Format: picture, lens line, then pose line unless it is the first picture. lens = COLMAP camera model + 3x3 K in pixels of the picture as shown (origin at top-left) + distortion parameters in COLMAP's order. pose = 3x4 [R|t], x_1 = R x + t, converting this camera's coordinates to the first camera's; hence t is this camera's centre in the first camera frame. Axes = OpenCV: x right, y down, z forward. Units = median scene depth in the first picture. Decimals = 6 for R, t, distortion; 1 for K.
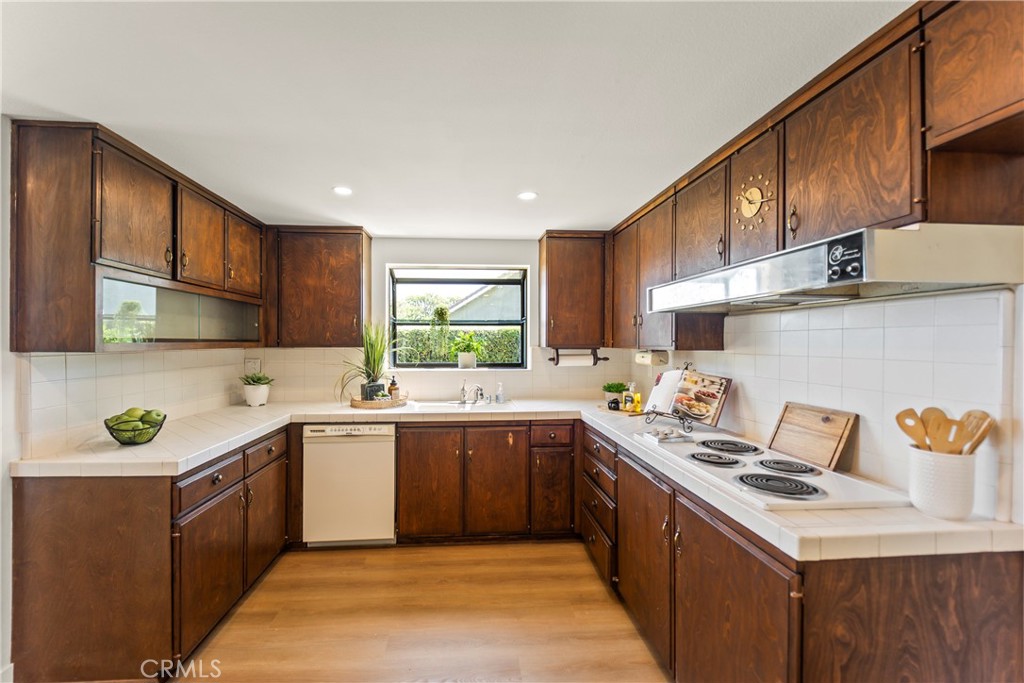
lens RADIAL K [[419.0, 0, 491.1], [0, 419.0, 342.7], [0, 0, 1]] dist [0.014276, -0.000520]
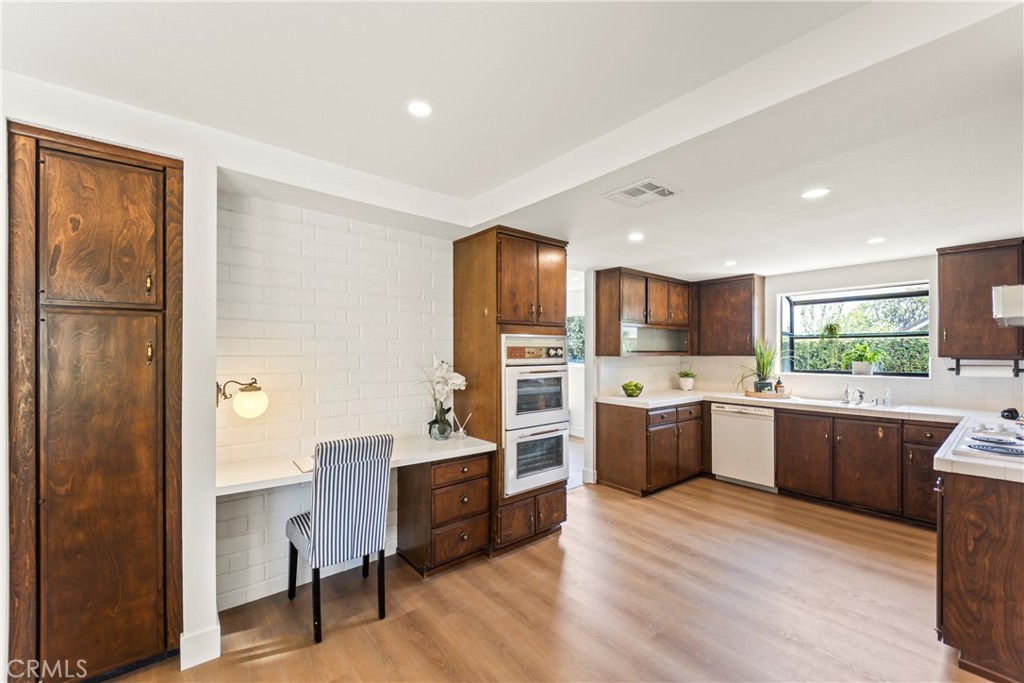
lens RADIAL K [[411.2, 0, 510.1], [0, 411.2, 350.0], [0, 0, 1]] dist [0.030421, -0.018510]
pose [[0.580622, -0.004417, -0.814162, 0.409086], [-0.000503, 0.999983, -0.005784, -0.001468], [0.814173, 0.003768, 0.580610, -0.576114]]
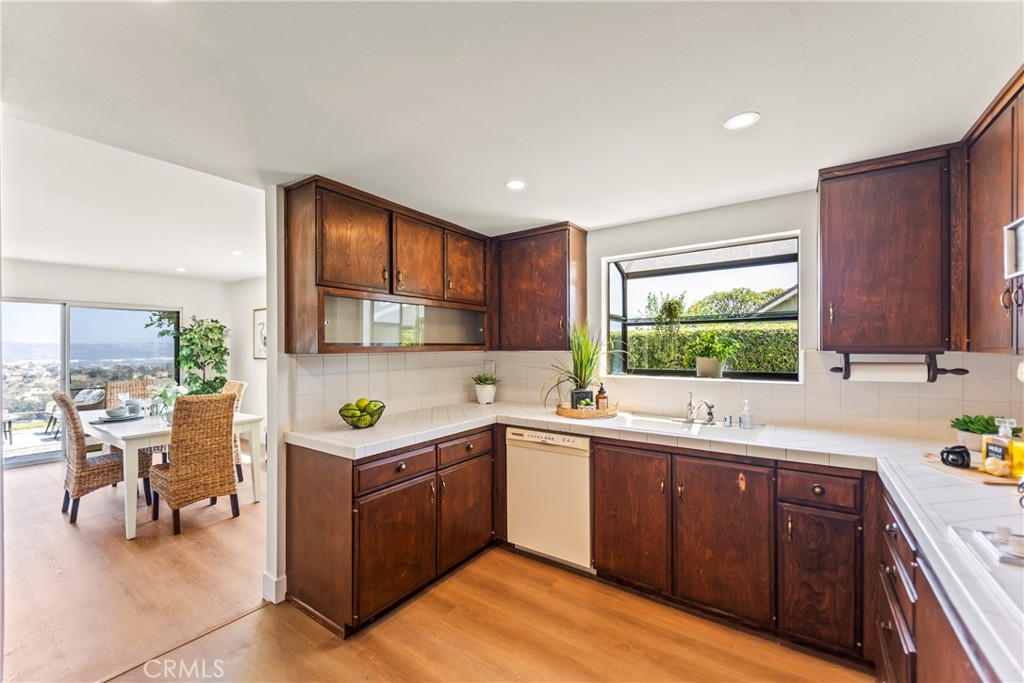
lens RADIAL K [[409.8, 0, 511.3], [0, 409.8, 347.1], [0, 0, 1]] dist [0.025686, -0.015055]
pose [[0.780105, -0.004846, -0.625630, 0.179778], [0.005811, 0.999983, -0.000499, 0.003416], [0.625621, -0.003246, 0.780120, 0.226426]]
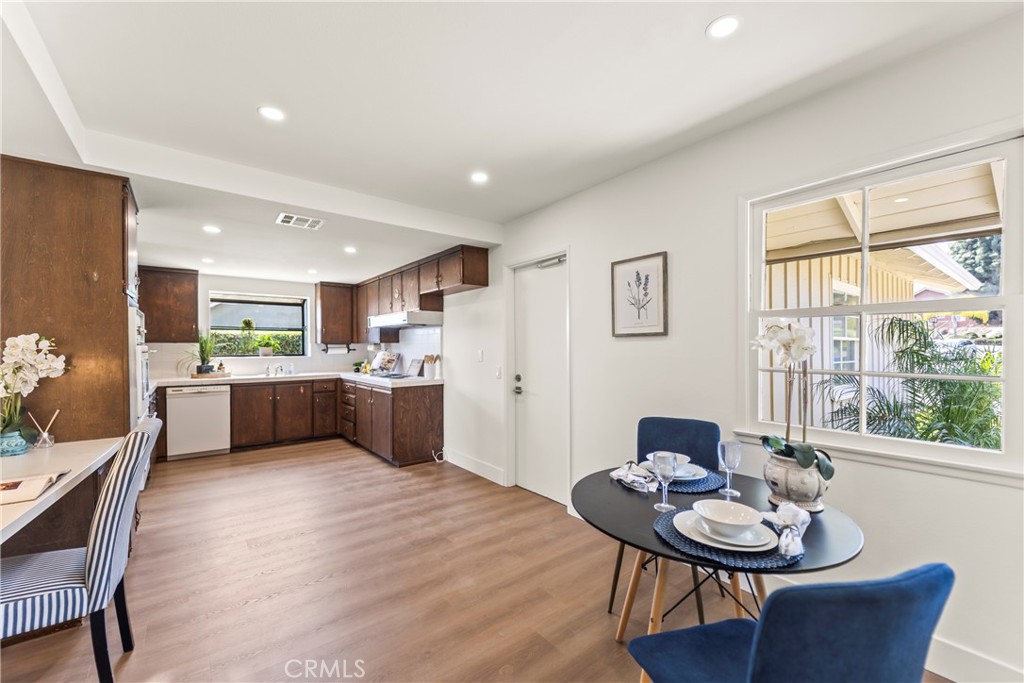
lens RADIAL K [[411.2, 0, 510.1], [0, 411.2, 350.0], [0, 0, 1]] dist [0.030421, -0.018510]
pose [[0.830418, -0.007573, 0.557089, -0.221505], [0.006227, 0.999971, 0.004311, 0.043250], [-0.557105, -0.000111, 0.830442, -1.144679]]
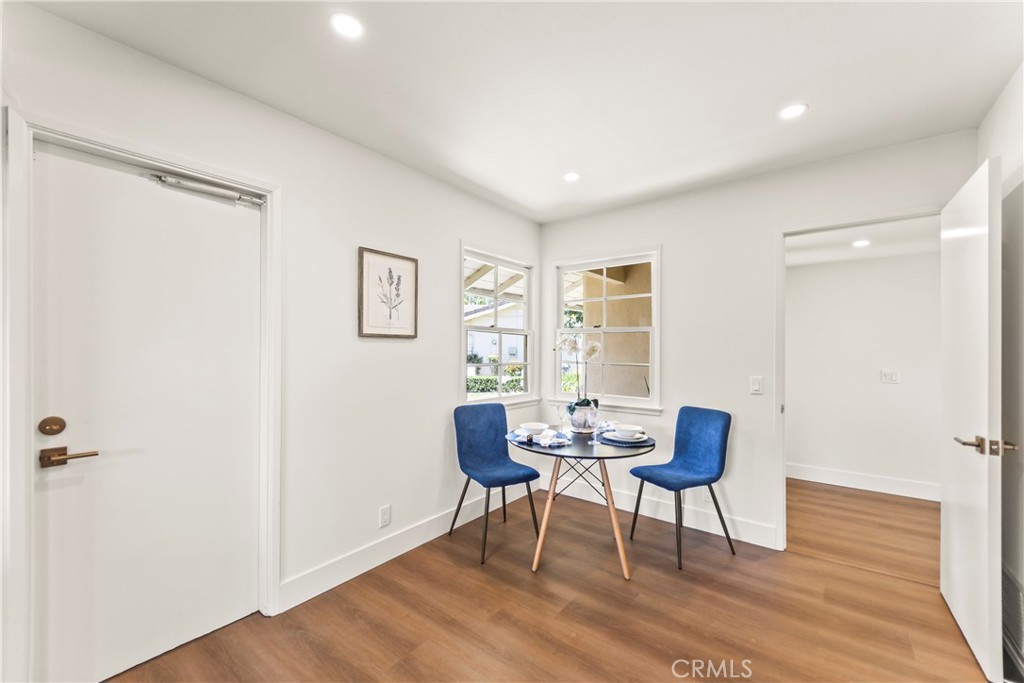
lens RADIAL K [[409.8, 0, 511.3], [0, 409.8, 347.1], [0, 0, 1]] dist [0.025686, -0.015055]
pose [[-0.750227, -0.000343, 0.661180, -0.231600], [-0.003872, 0.999985, -0.003876, 0.040881], [-0.661169, -0.005468, -0.750217, -0.051138]]
